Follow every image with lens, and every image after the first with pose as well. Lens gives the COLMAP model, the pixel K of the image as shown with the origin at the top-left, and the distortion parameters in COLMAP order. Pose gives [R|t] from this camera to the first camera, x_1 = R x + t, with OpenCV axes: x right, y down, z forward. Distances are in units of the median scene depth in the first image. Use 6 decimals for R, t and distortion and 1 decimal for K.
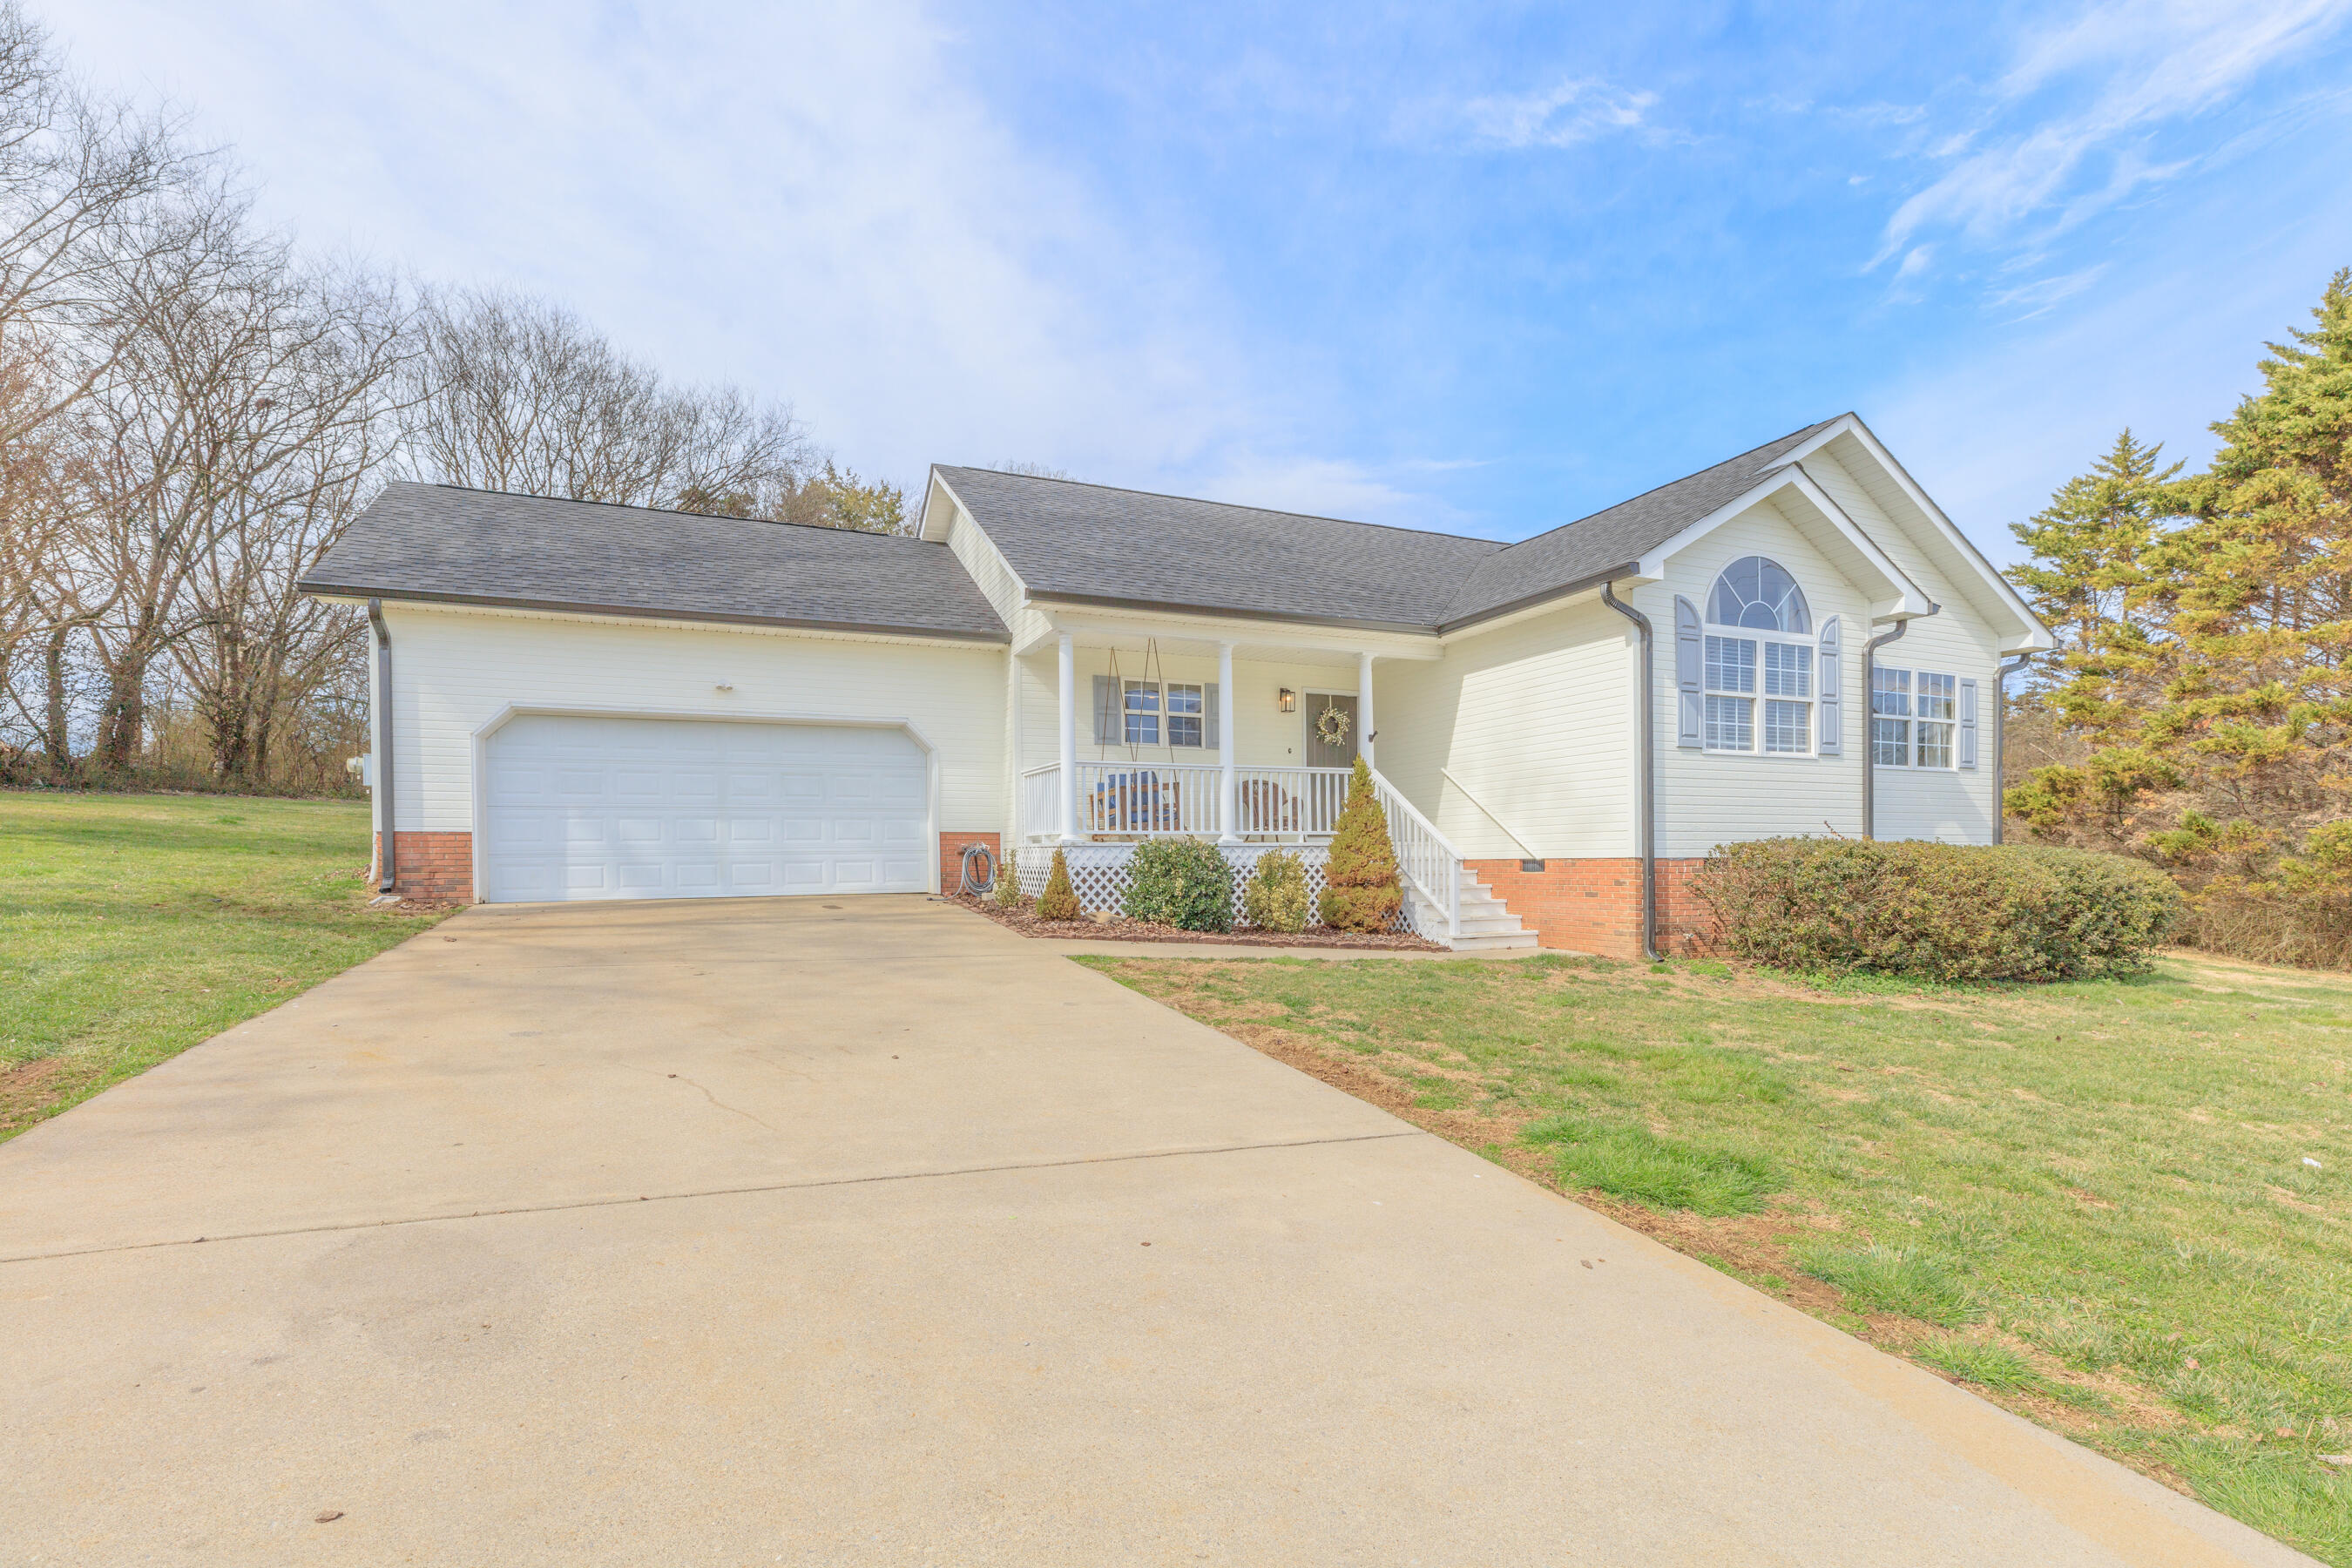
lens RADIAL K [[1049.6, 0, 1178.7], [0, 1049.6, 842.0], [0, 0, 1]] dist [0.007348, -0.002411]
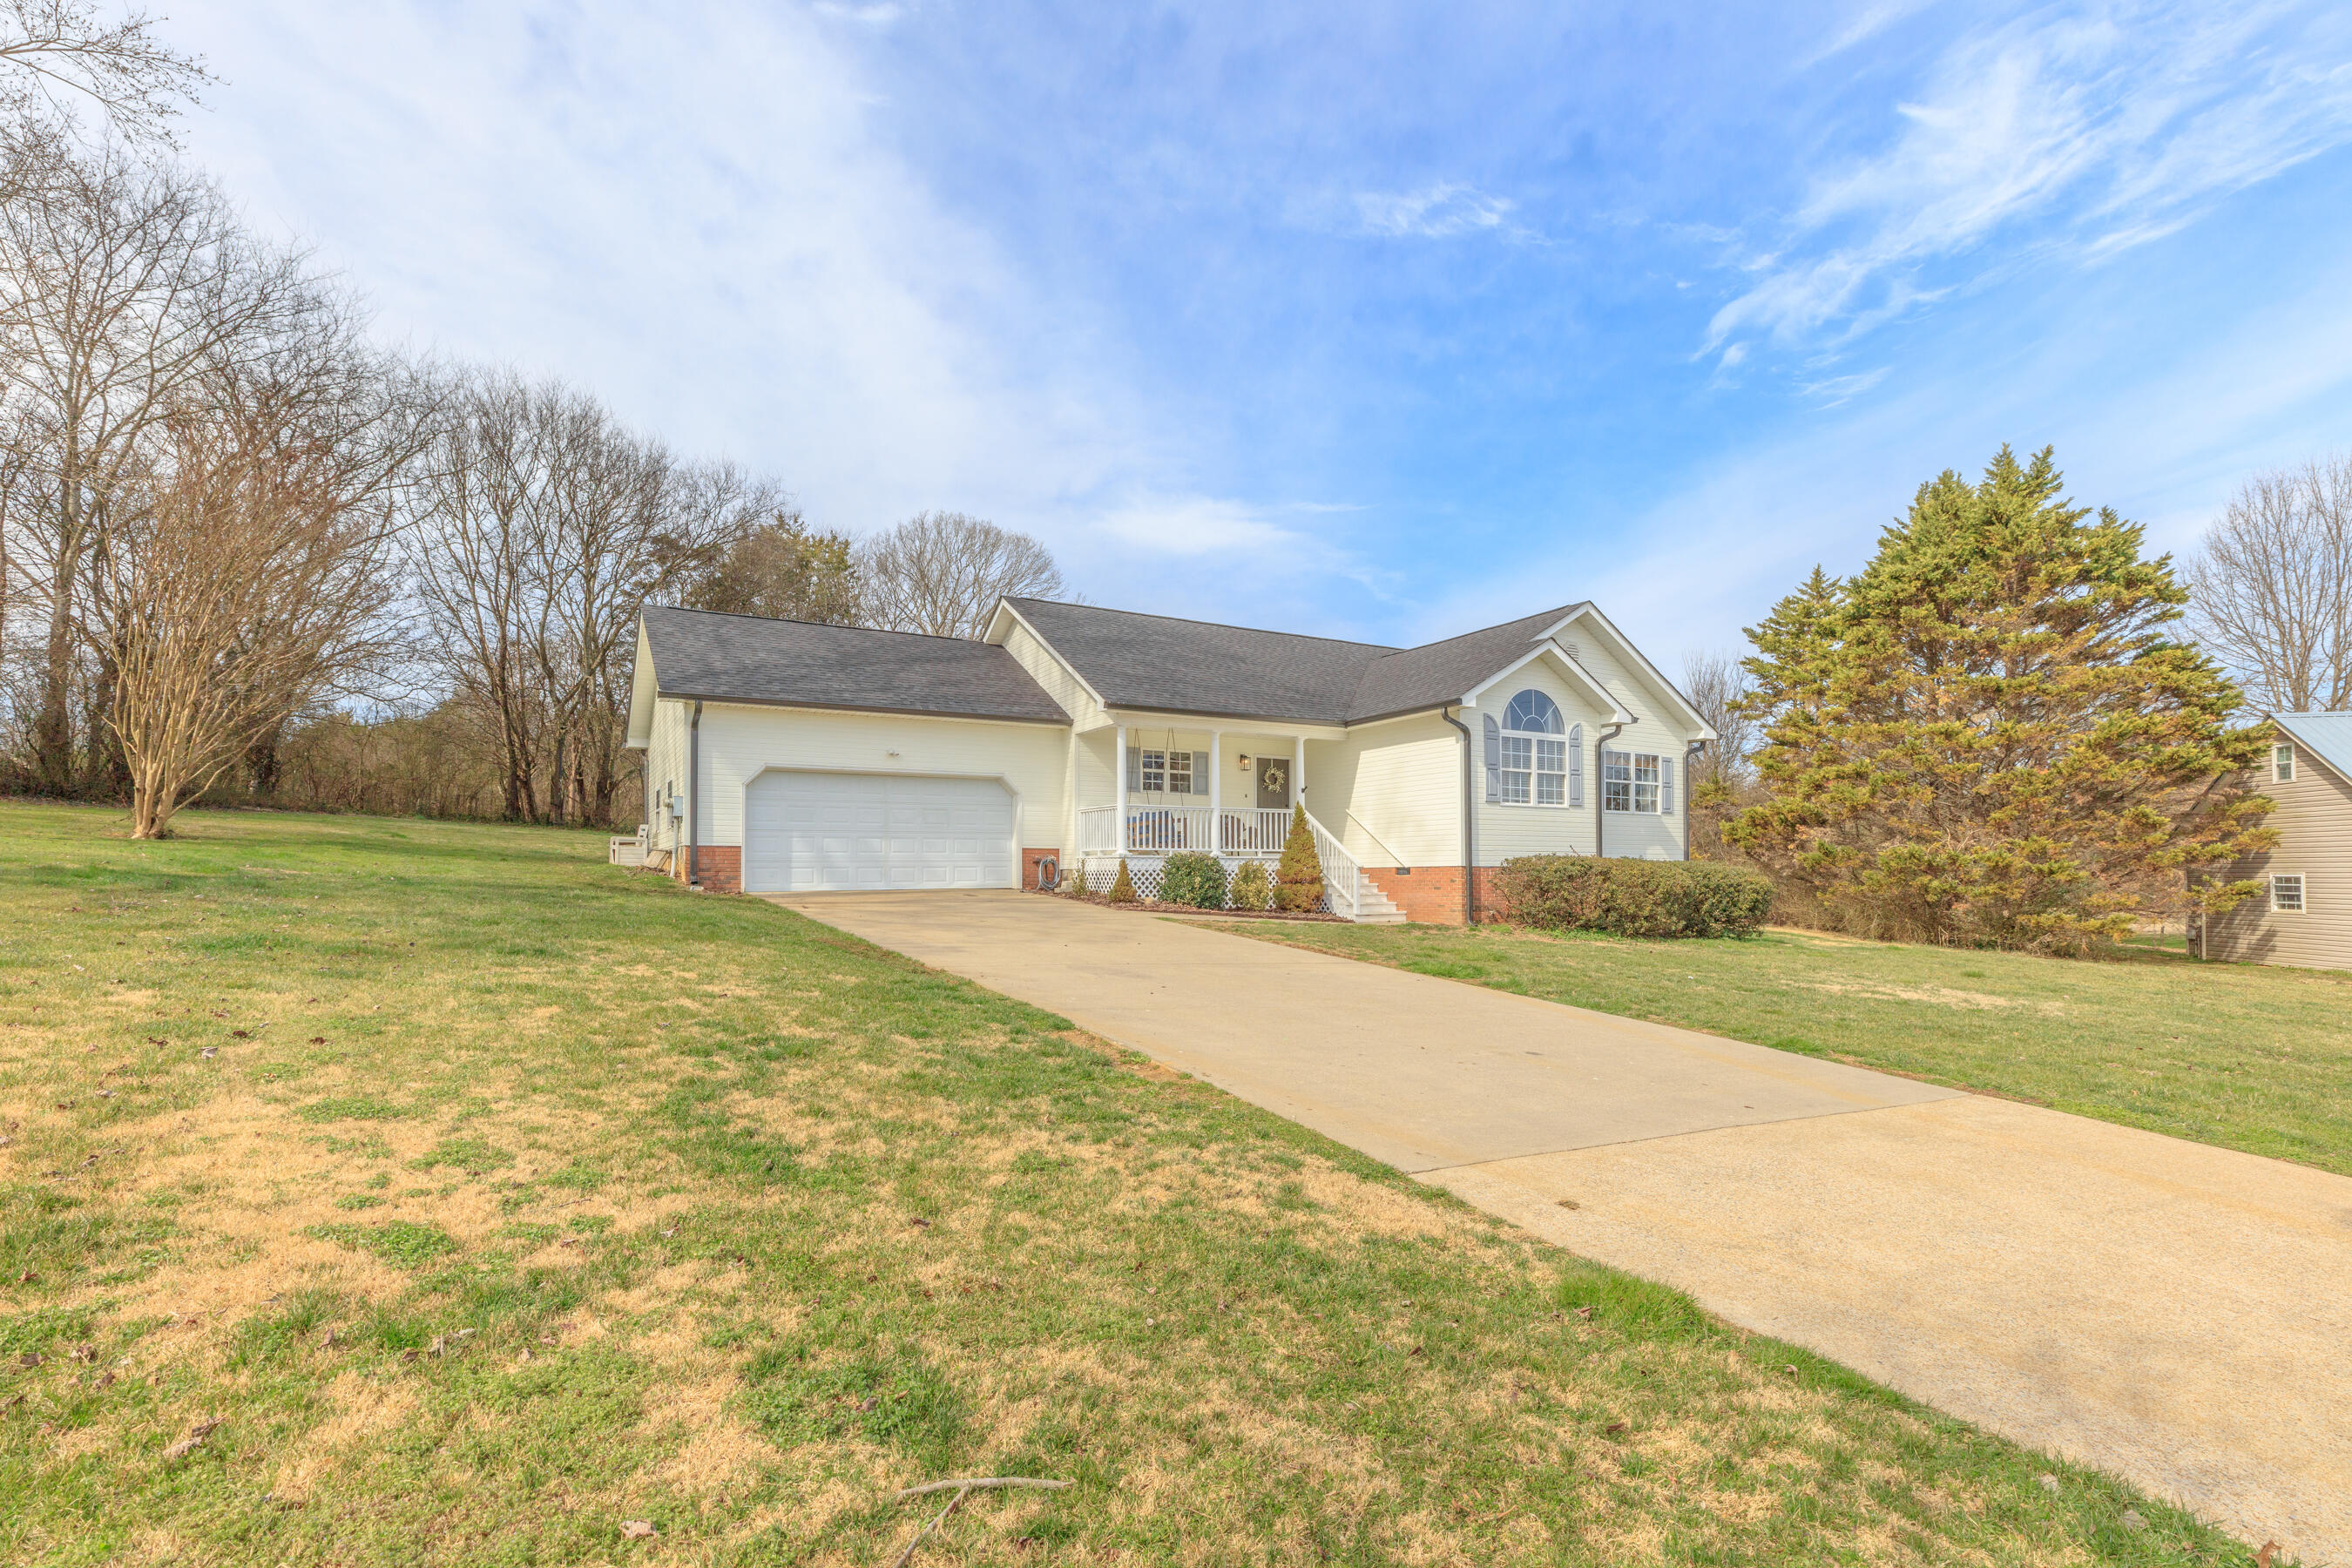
lens RADIAL K [[1049.6, 0, 1174.5], [0, 1049.6, 868.1], [0, 0, 1]] dist [0.007348, -0.002411]
pose [[0.994199, 0.004025, 0.107478, -0.170700], [-0.004495, 0.999981, 0.004133, 0.010847], [-0.107460, -0.004592, 0.994199, -0.521995]]
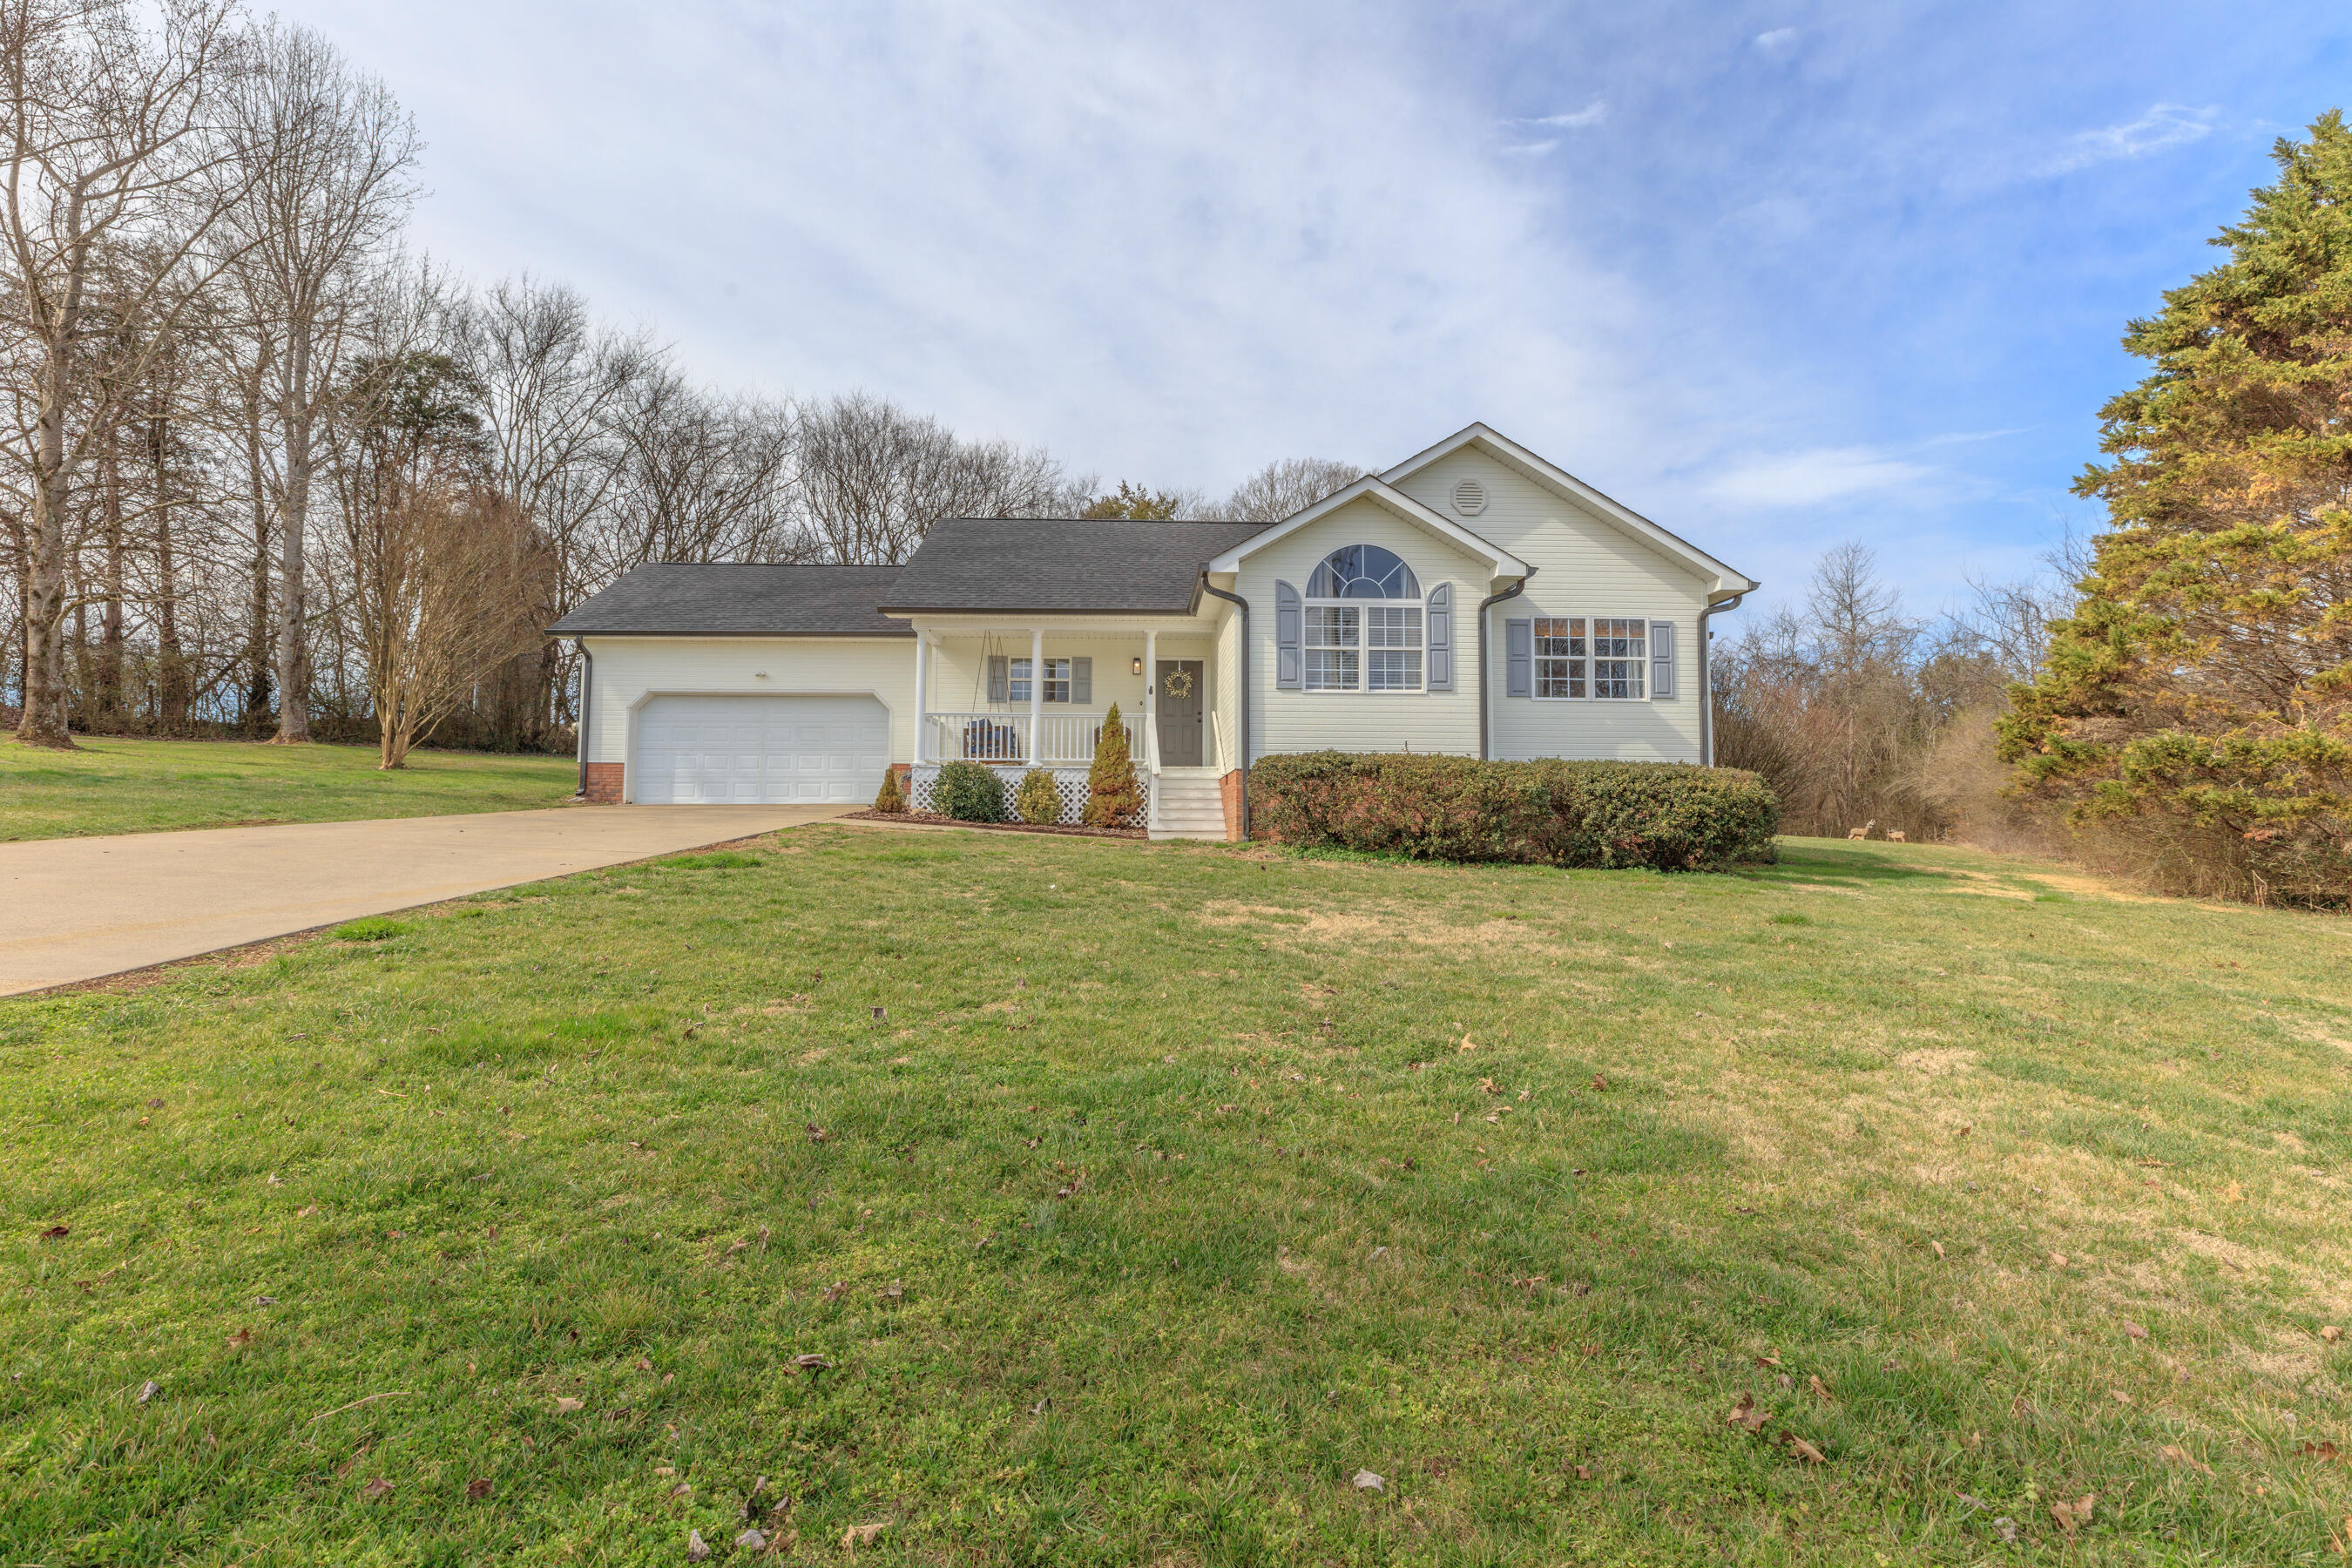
lens RADIAL K [[1049.6, 0, 1177.9], [0, 1049.6, 767.4], [0, 0, 1]] dist [0.007348, -0.002411]
pose [[0.932992, -0.011776, -0.359705, 0.686881], [-0.004397, 0.999017, -0.044108, 0.059269], [0.359871, 0.042734, 0.932023, -0.256292]]
